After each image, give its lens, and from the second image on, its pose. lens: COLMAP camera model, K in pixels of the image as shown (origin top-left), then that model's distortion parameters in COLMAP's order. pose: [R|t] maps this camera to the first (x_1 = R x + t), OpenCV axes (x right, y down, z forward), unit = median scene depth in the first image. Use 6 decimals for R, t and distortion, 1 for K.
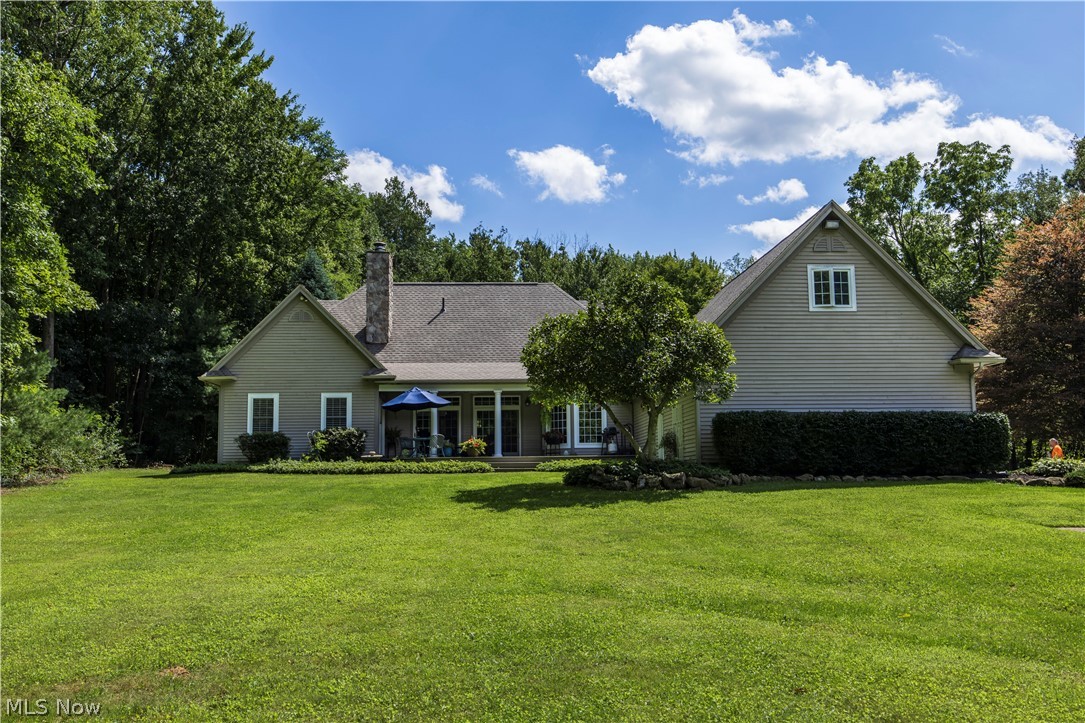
lens RADIAL K [[1018.1, 0, 540.6], [0, 1018.1, 354.6], [0, 0, 1]] dist [-0.013263, 0.000000]
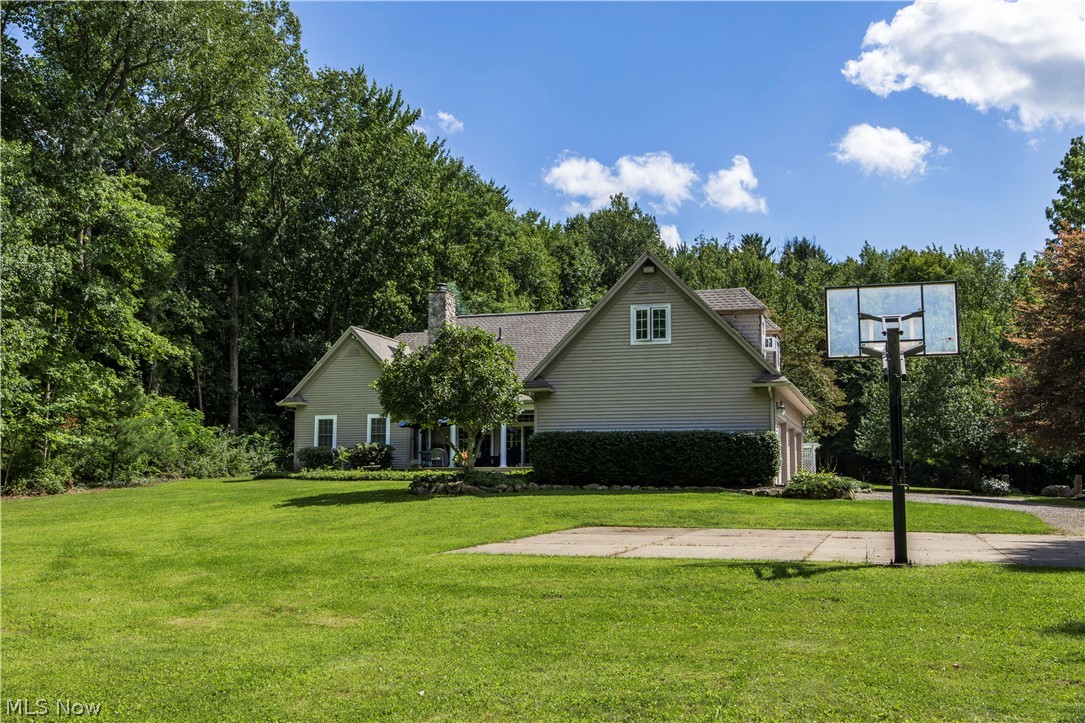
lens RADIAL K [[1090.5, 0, 543.9], [0, 1090.5, 367.0], [0, 0, 1]] dist [0.017858, 0.000000]
pose [[0.936732, -0.025847, -0.349091, 0.496942], [0.029403, 0.999556, 0.004889, -0.021589], [0.348809, -0.014844, 0.937076, -0.171746]]
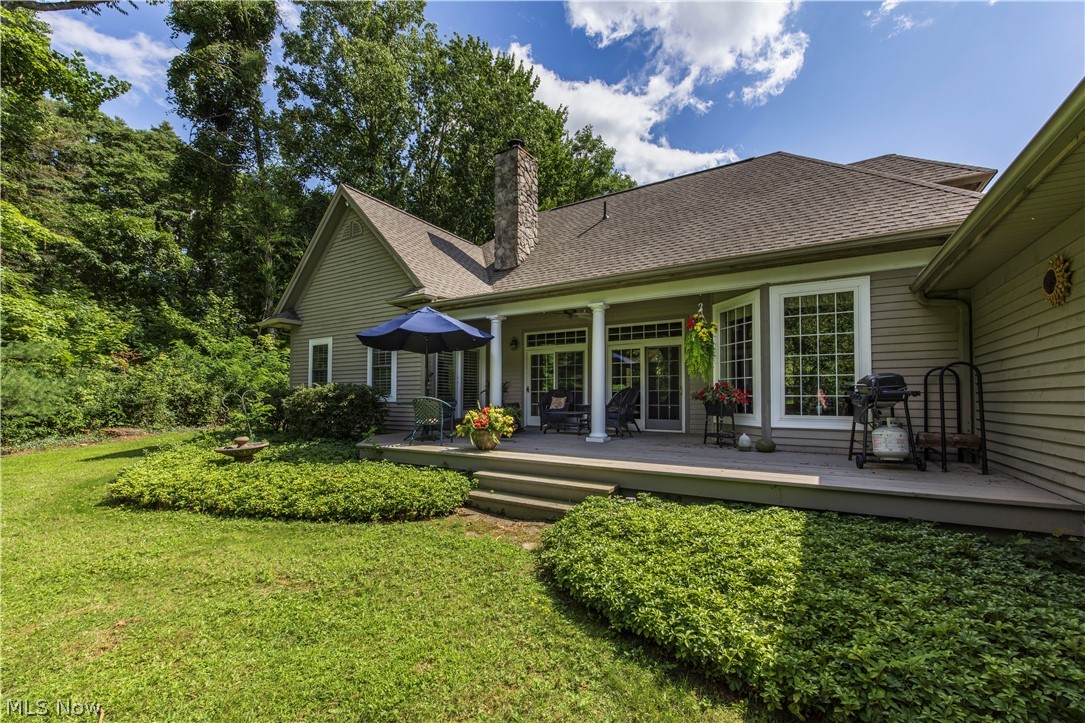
lens RADIAL K [[457.3, 0, 525.7], [0, 457.3, 384.3], [0, 0, 1]] dist [-0.000156, -0.000038]
pose [[0.812149, -0.002557, -0.583445, 0.067727], [0.061430, 0.994807, 0.081150, 0.061179], [0.580208, -0.101747, 0.808088, 0.903465]]
